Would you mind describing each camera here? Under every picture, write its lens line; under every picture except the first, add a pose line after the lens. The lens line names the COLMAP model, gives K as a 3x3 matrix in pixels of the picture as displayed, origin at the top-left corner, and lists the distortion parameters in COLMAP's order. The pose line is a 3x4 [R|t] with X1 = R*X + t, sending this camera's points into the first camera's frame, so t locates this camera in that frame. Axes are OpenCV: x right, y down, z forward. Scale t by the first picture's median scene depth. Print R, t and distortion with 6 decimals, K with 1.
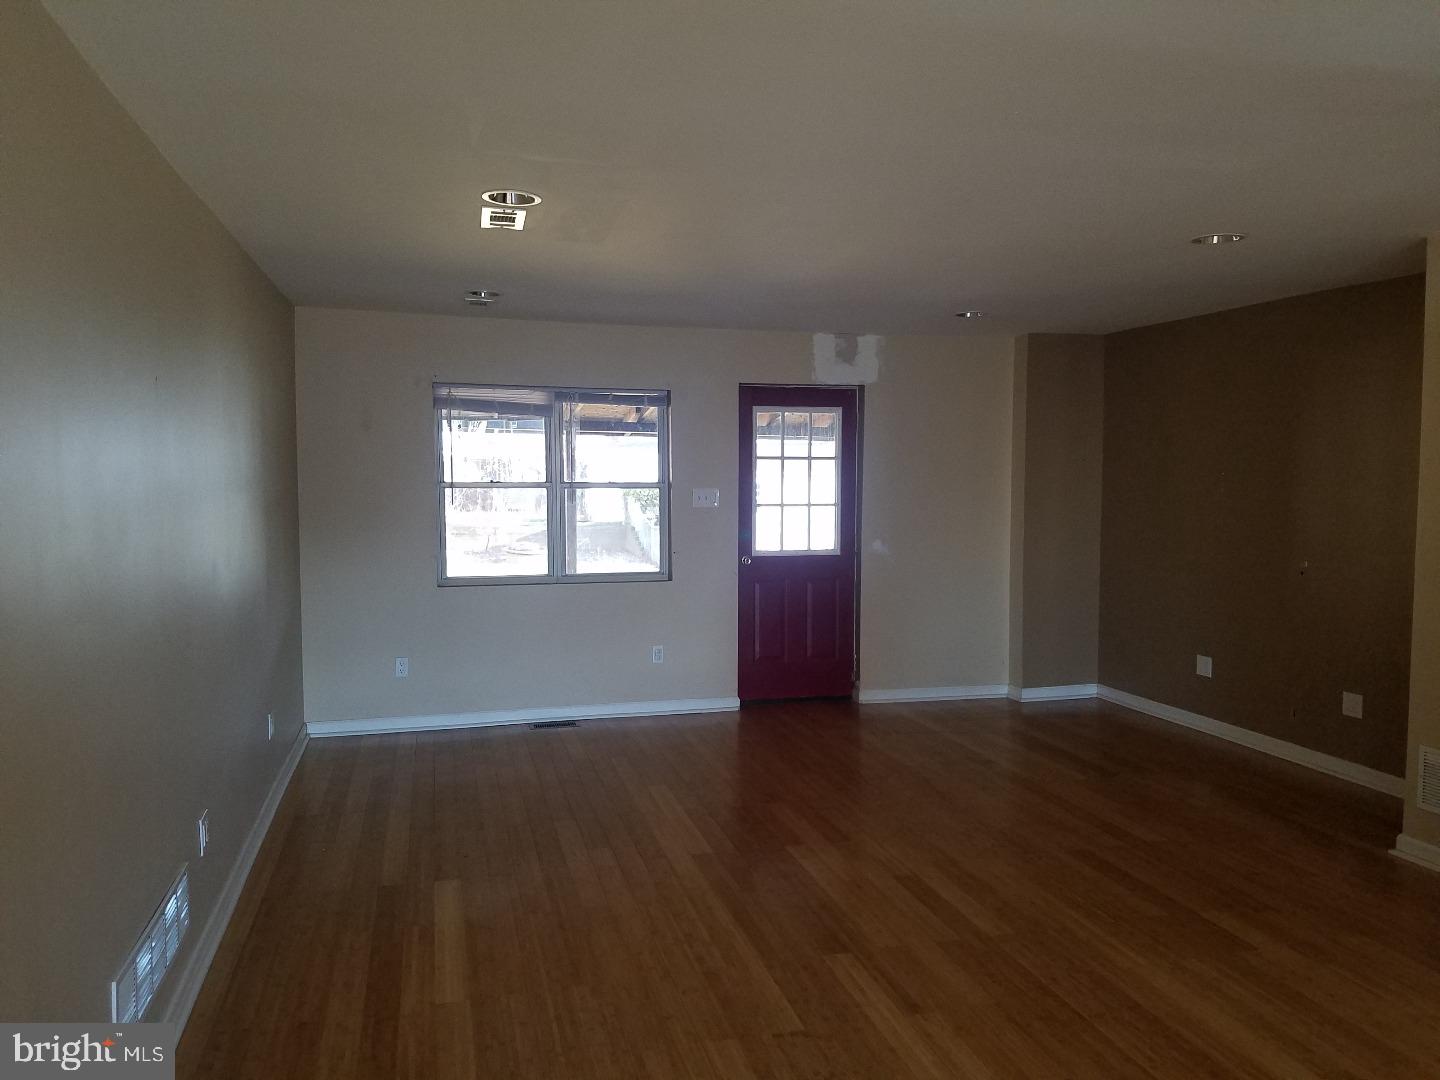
lens RADIAL K [[1078.9, 0, 720.0], [0, 1078.9, 540.0], [0, 0, 1]] dist [0.297689, -0.000290]
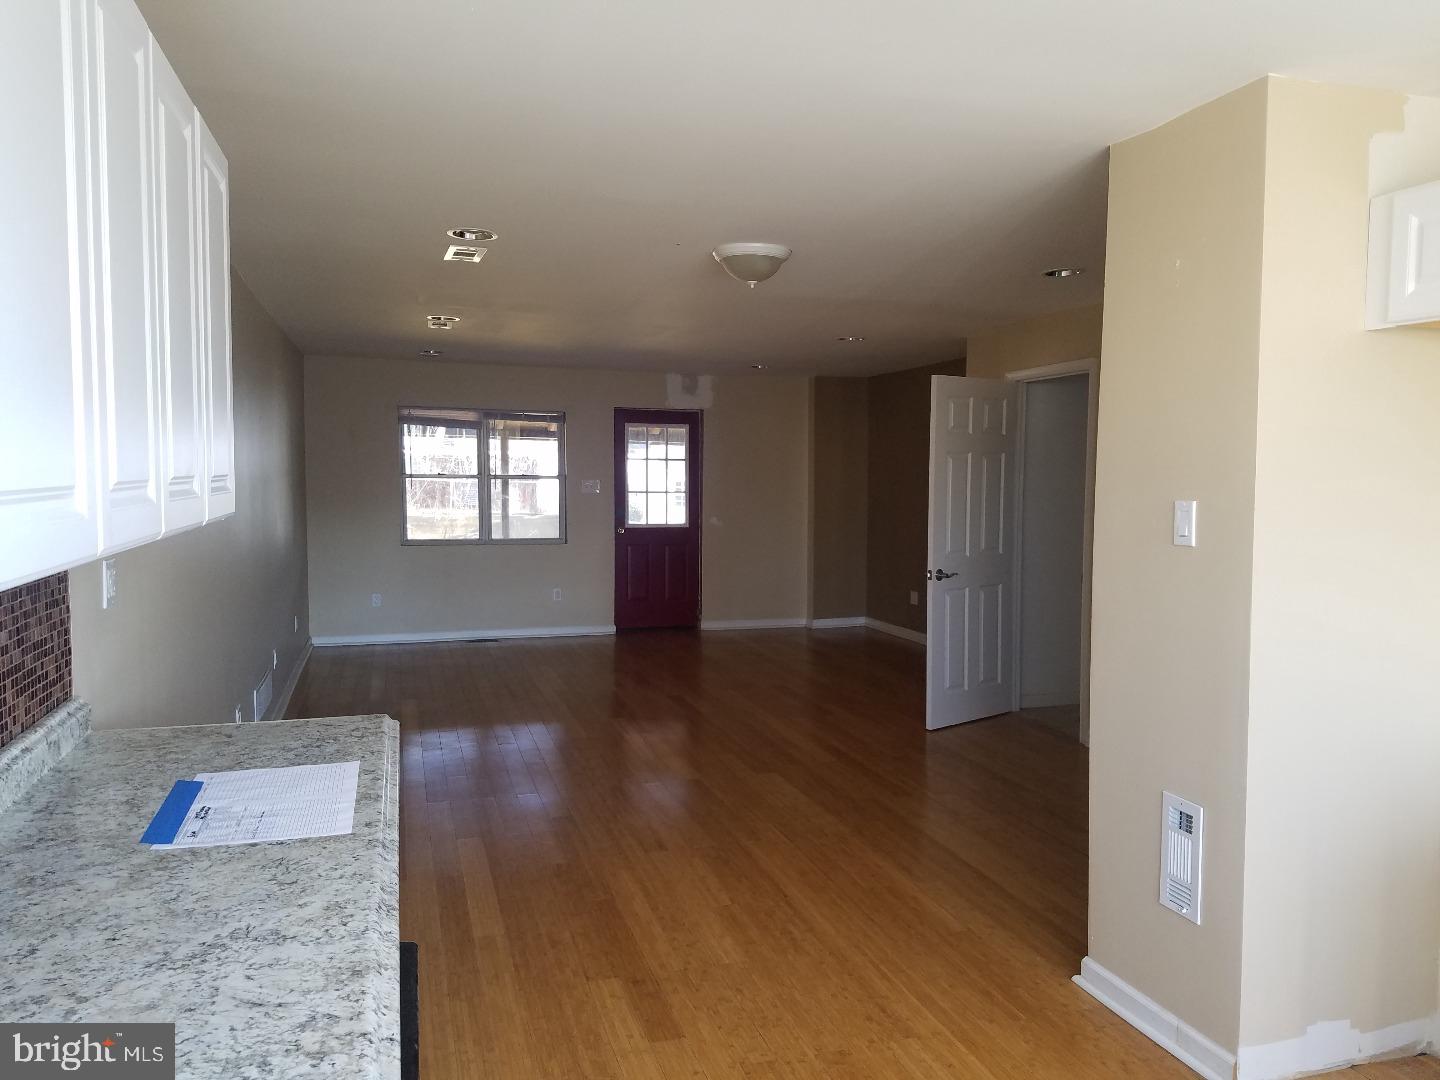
lens RADIAL K [[1078.9, 0, 720.0], [0, 1078.9, 540.0], [0, 0, 1]] dist [0.297689, -0.000290]
pose [[0.999791, 0.003890, 0.020091, 0.127011], [-0.003926, 0.999991, 0.001774, 0.028644], [-0.020084, -0.001852, 0.999797, -0.439755]]
